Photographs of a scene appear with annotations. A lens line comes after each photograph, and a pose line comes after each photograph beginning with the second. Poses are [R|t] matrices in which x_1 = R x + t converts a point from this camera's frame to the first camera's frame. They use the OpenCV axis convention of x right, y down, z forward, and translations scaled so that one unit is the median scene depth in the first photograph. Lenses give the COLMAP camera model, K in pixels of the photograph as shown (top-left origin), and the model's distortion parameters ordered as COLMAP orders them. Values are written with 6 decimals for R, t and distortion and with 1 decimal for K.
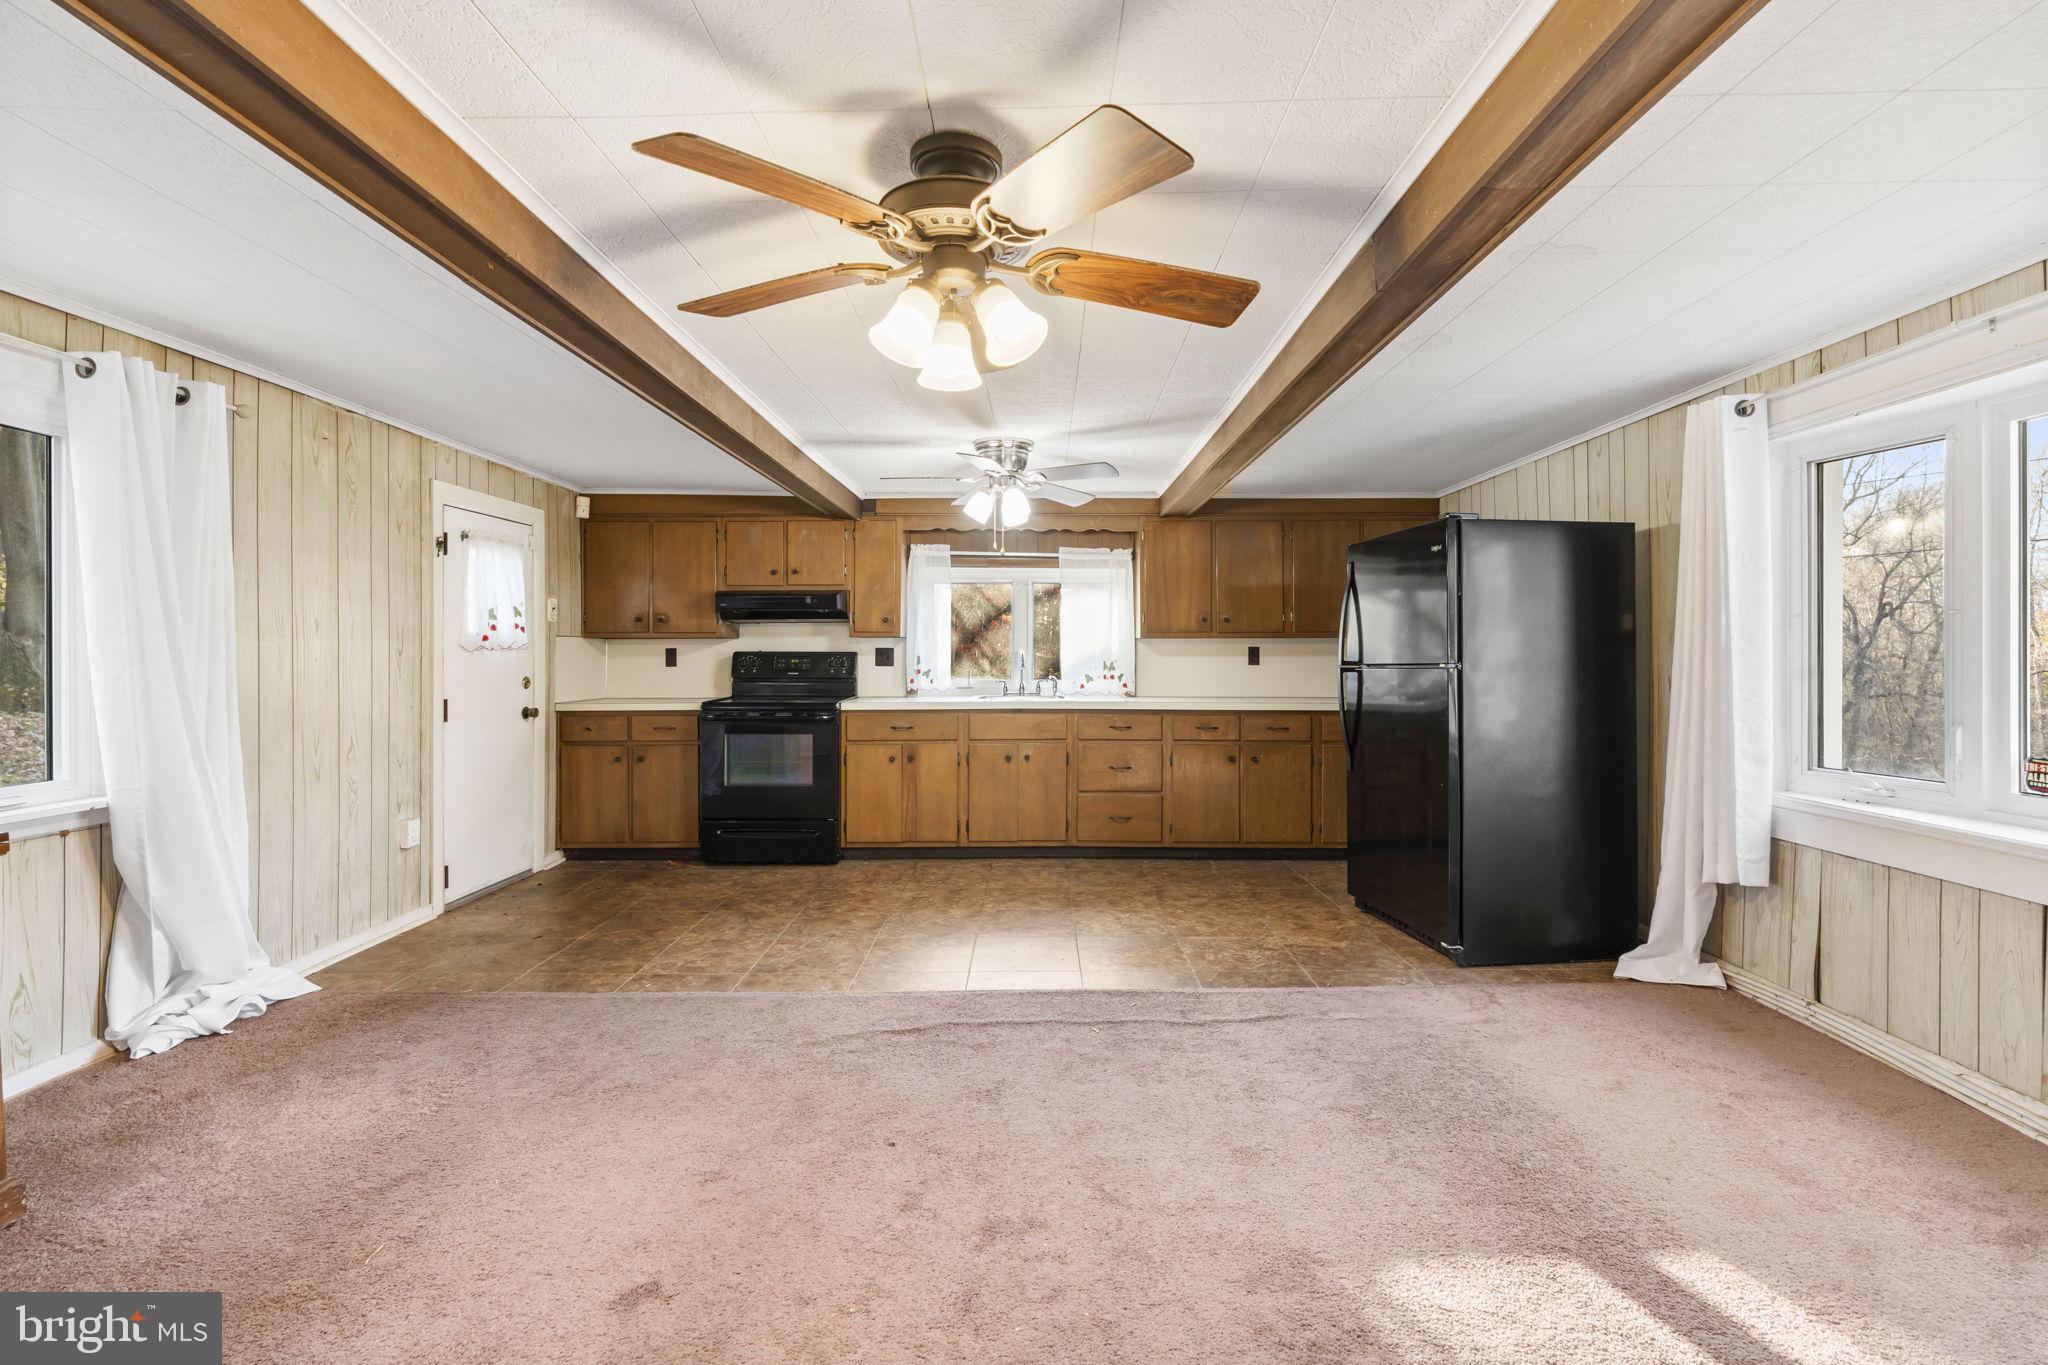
lens RADIAL K [[945.4, 0, 1024.9], [0, 945.4, 659.6], [0, 0, 1]] dist [-0.008995, 0.002898]
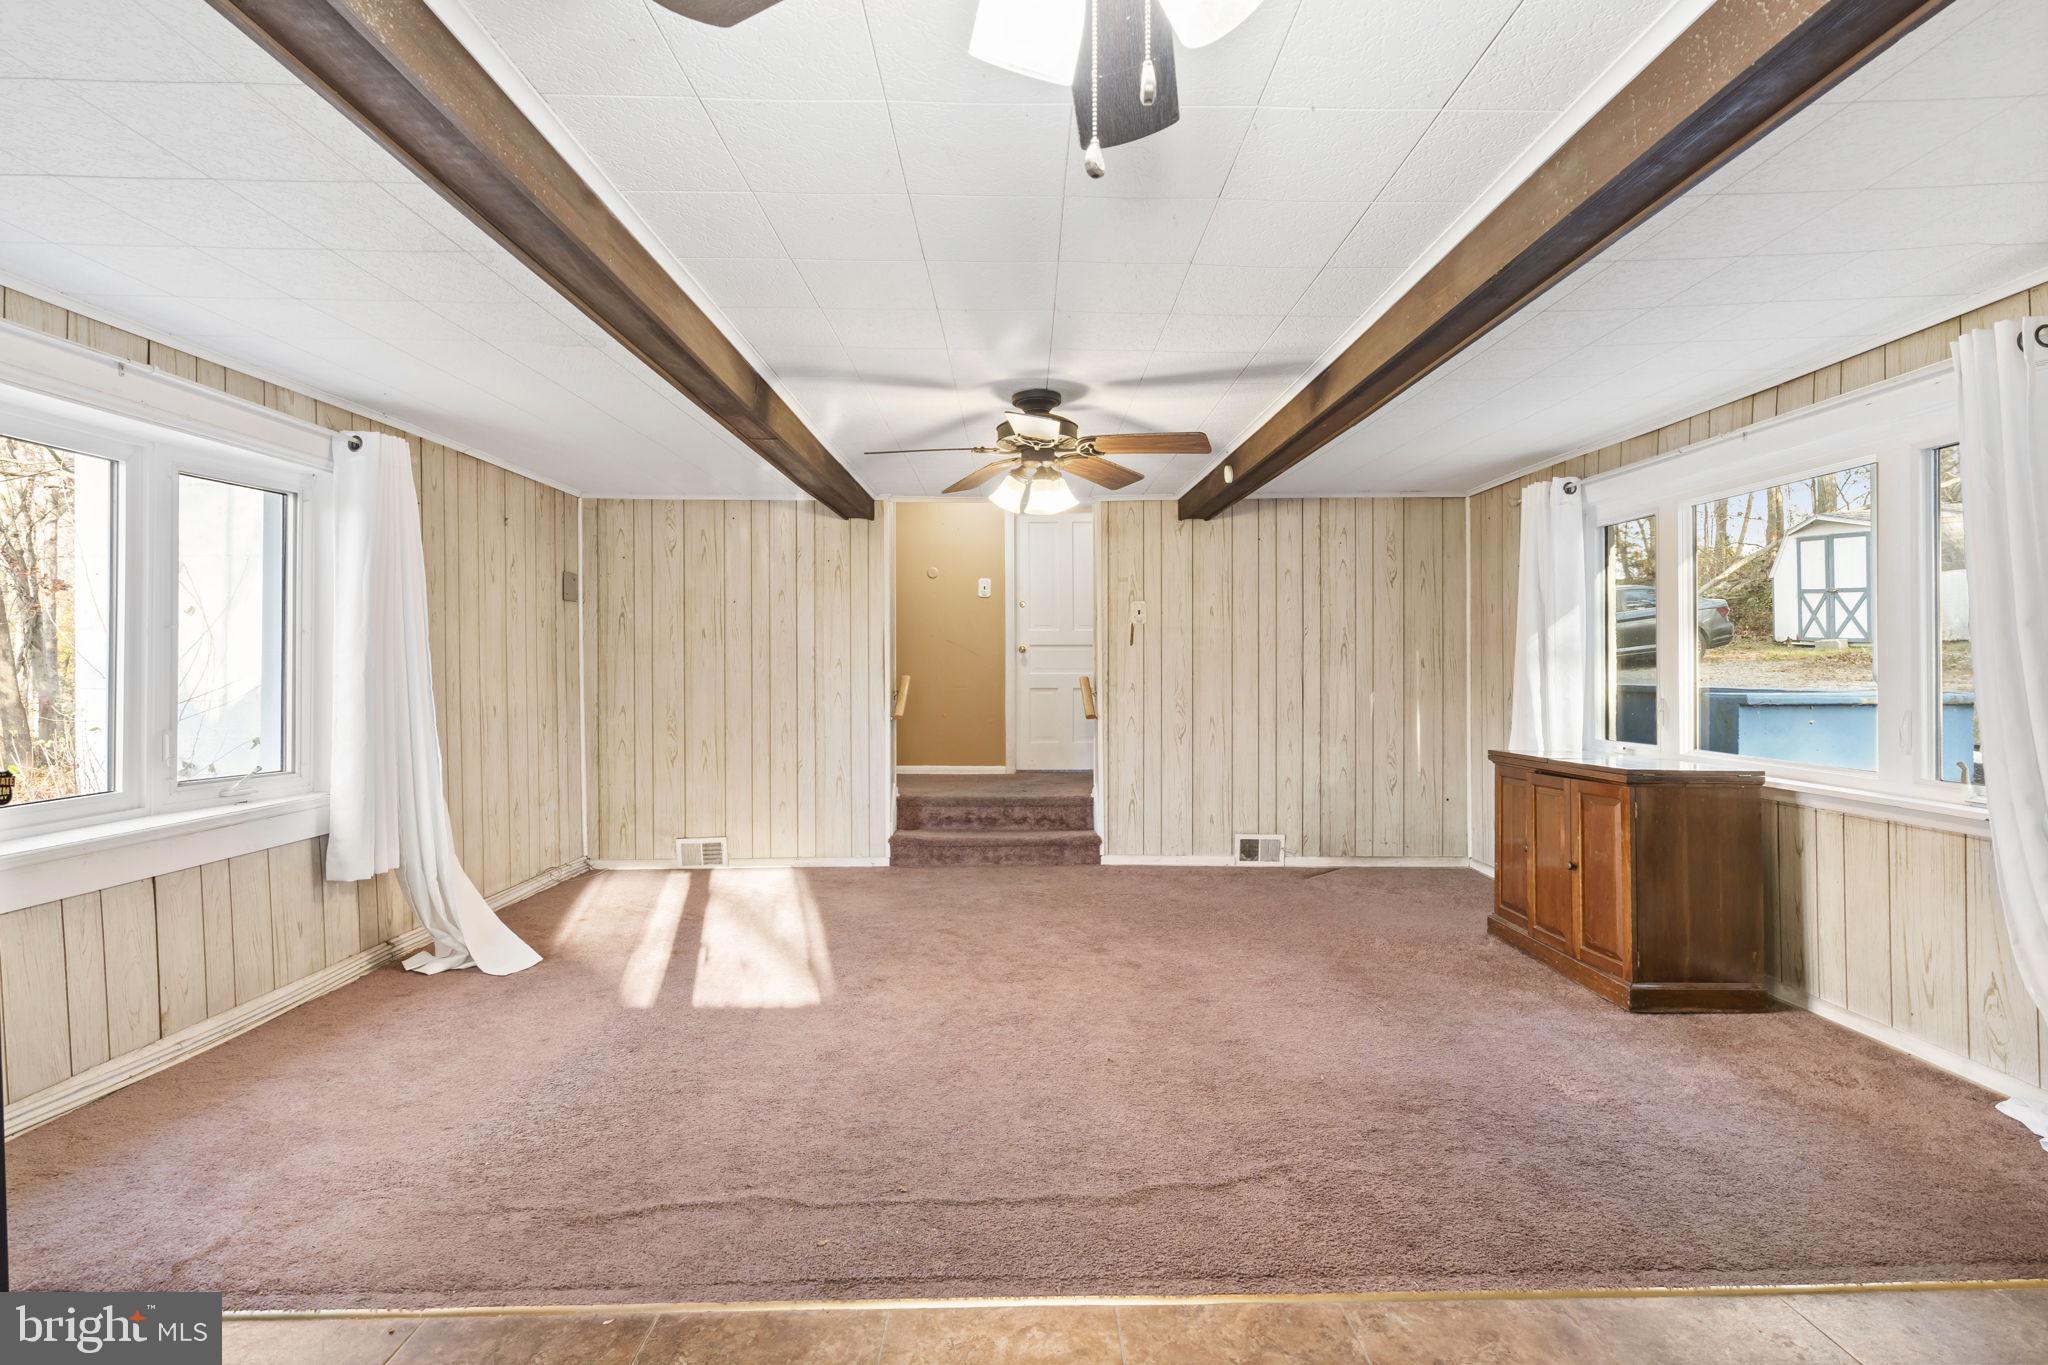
lens RADIAL K [[945.4, 0, 1039.4], [0, 945.4, 680.1], [0, 0, 1]] dist [-0.008995, 0.002898]
pose [[-0.999307, 0.005368, -0.036841, -0.001178], [0.004618, 0.999781, 0.020413, -0.004120], [0.036943, 0.020229, -0.999113, 0.974346]]
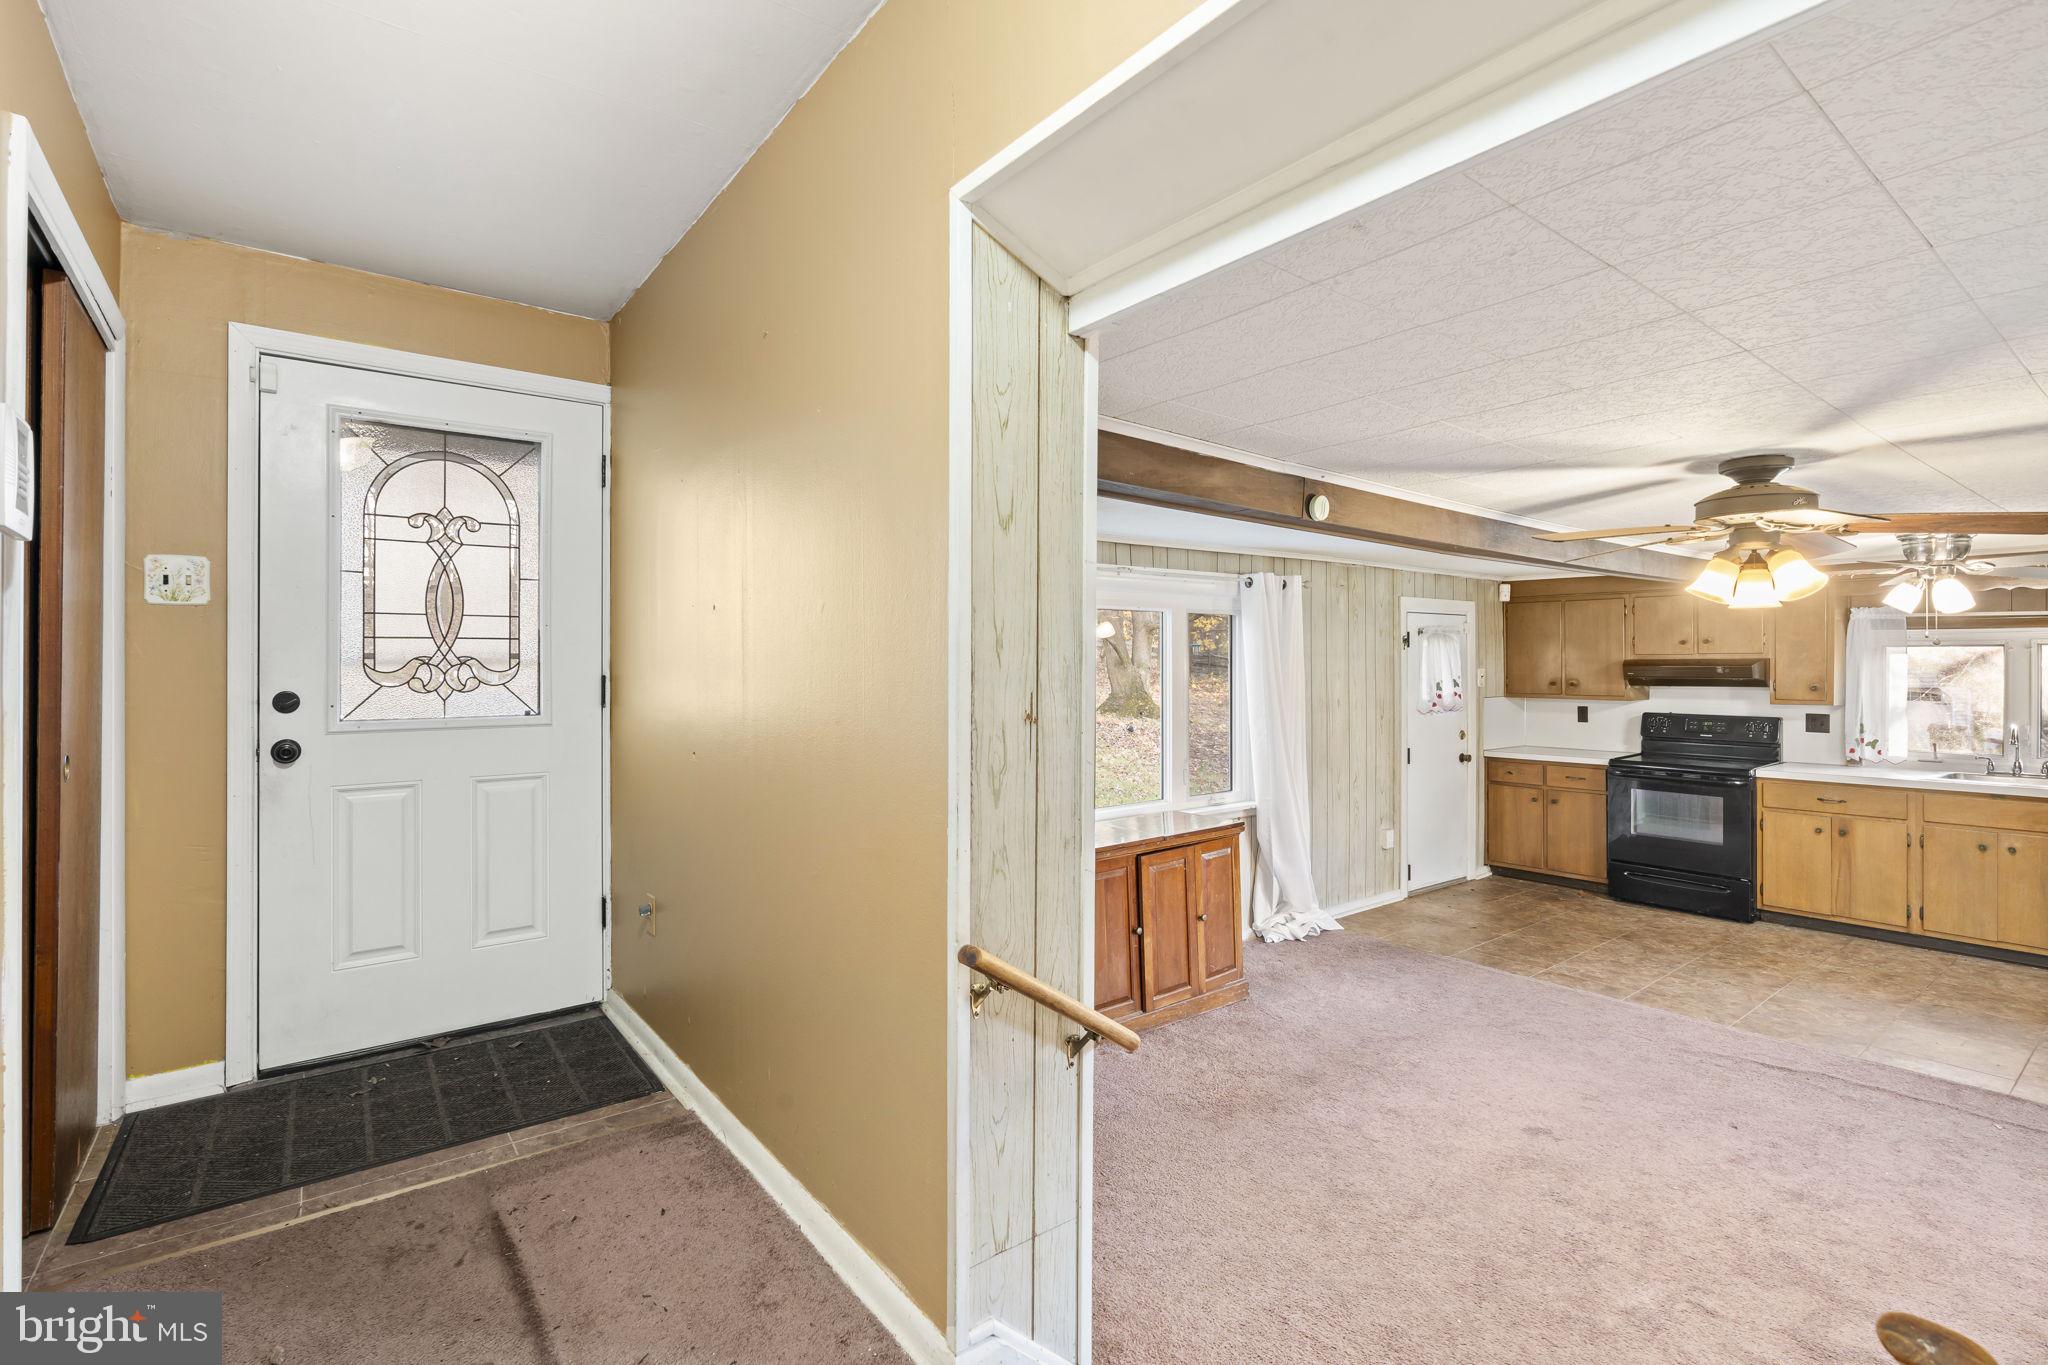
lens RADIAL K [[945.4, 0, 1020.5], [0, 945.4, 655.2], [0, 0, 1]] dist [-0.008995, 0.002898]
pose [[0.613042, -0.005412, -0.790032, 0.135579], [-0.004541, 0.999936, -0.010373, -0.069630], [0.790037, 0.009947, 0.612978, -0.297407]]
